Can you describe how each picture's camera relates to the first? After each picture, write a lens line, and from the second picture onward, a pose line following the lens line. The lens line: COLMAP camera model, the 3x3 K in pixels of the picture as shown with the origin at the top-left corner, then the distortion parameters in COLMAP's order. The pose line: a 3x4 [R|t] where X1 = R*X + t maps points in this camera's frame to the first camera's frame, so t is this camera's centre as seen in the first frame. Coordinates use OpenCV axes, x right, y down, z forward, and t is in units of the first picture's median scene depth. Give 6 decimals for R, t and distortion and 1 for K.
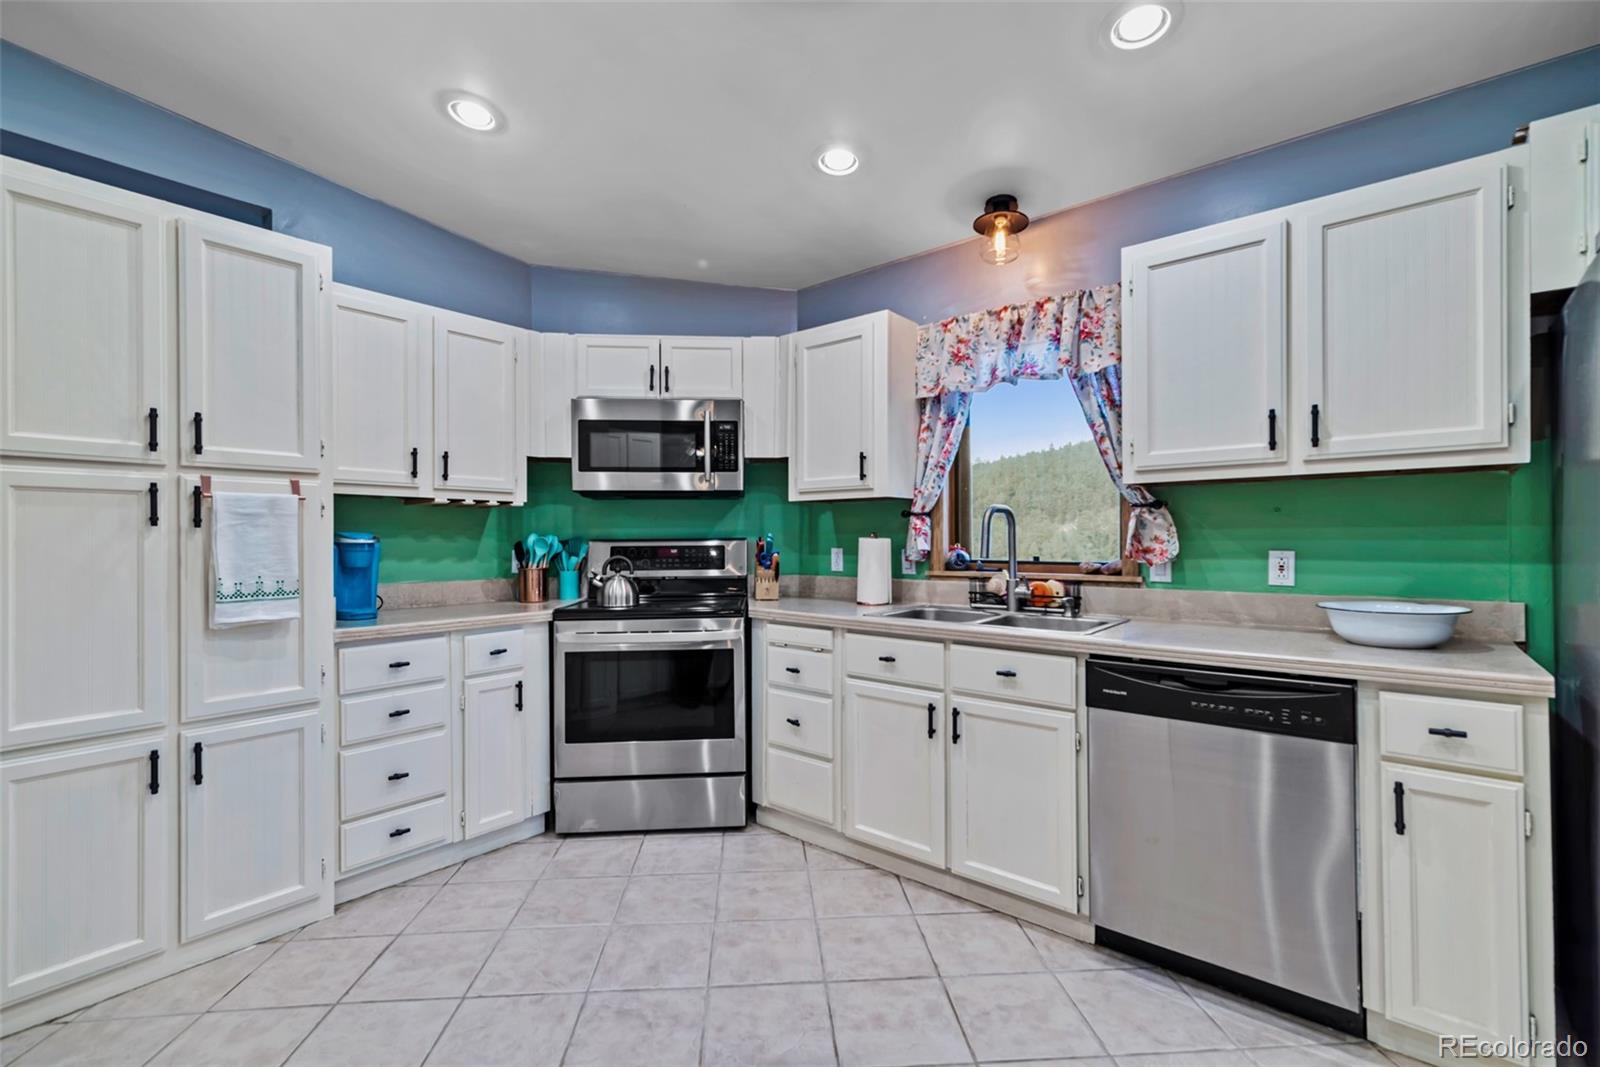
lens RADIAL K [[678.2, 0, 808.9], [0, 678.2, 546.1], [0, 0, 1]] dist [-0.001509, -0.000103]
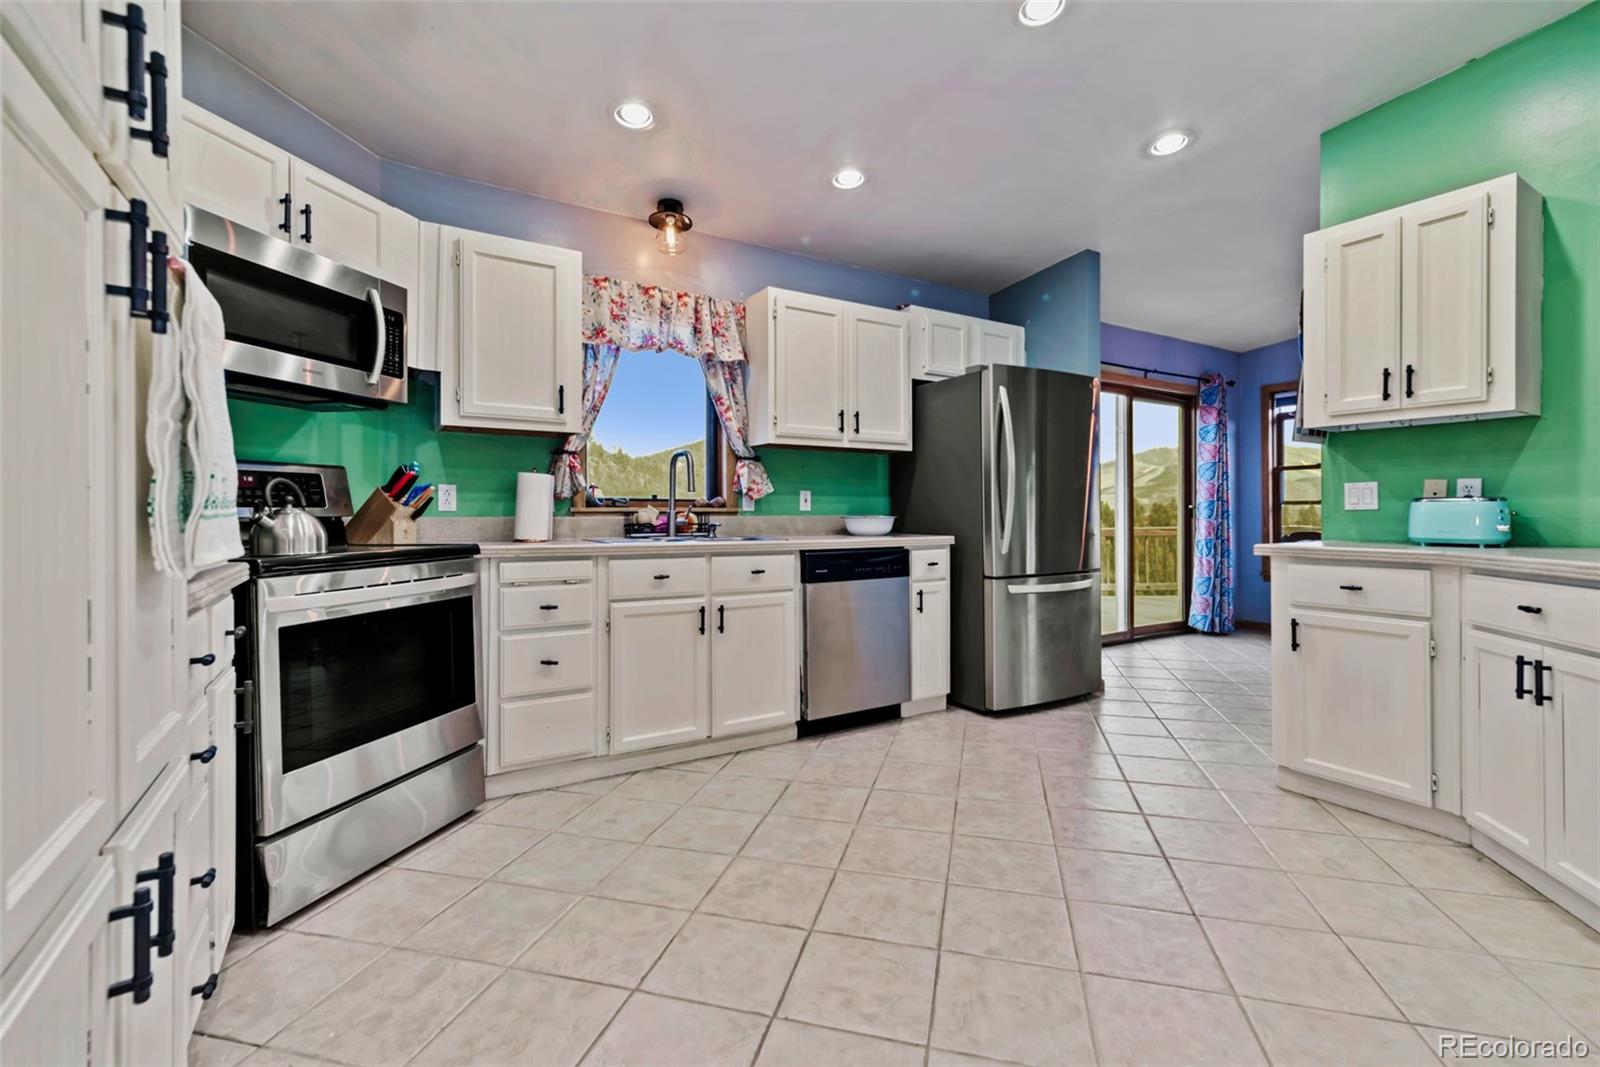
lens RADIAL K [[691.5, 0, 812.6], [0, 691.5, 516.4], [0, 0, 1]] dist [0.007213, -0.000124]
pose [[0.341353, -0.005798, 0.939917, -0.828372], [0.007499, 0.999966, 0.003445, 0.057967], [-0.939905, 0.005872, 0.341385, 0.337150]]
